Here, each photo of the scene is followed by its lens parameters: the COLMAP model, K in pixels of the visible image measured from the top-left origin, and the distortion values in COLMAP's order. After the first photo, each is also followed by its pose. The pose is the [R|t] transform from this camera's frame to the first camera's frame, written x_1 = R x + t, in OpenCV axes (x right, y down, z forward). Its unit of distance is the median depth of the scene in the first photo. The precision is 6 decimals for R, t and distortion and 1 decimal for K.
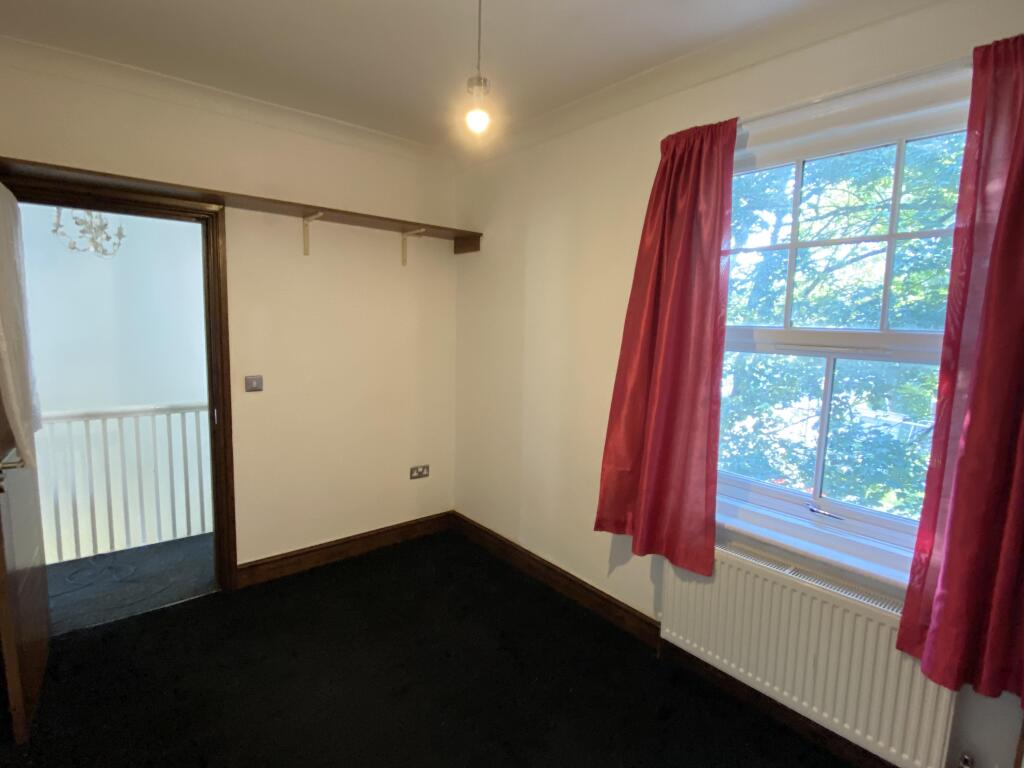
lens RADIAL K [[519.6, 0, 511.2], [0, 519.6, 378.4], [0, 0, 1]] dist [0.003699, -0.000577]
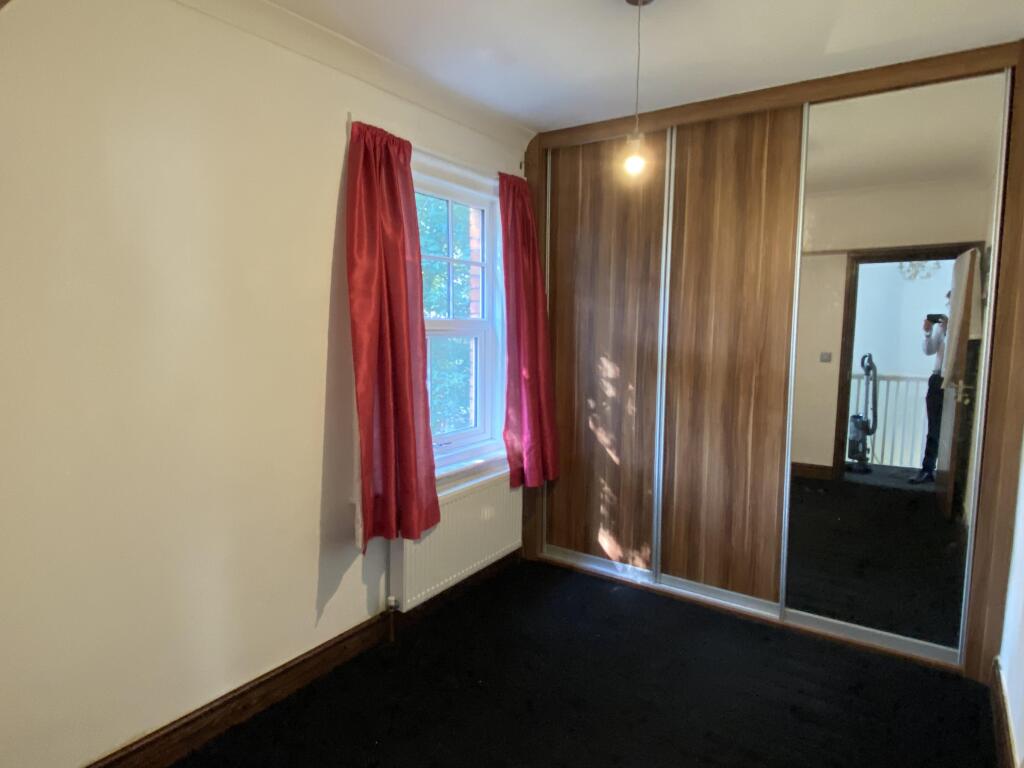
lens RADIAL K [[599.3, 0, 511.8], [0, 599.3, 384.6], [0, 0, 1]] dist [0.000522, 0.000227]
pose [[-0.272883, -0.122708, 0.954189, -0.941839], [0.102302, 0.982508, 0.155607, -0.132101], [-0.956592, 0.140078, -0.255557, 1.120733]]
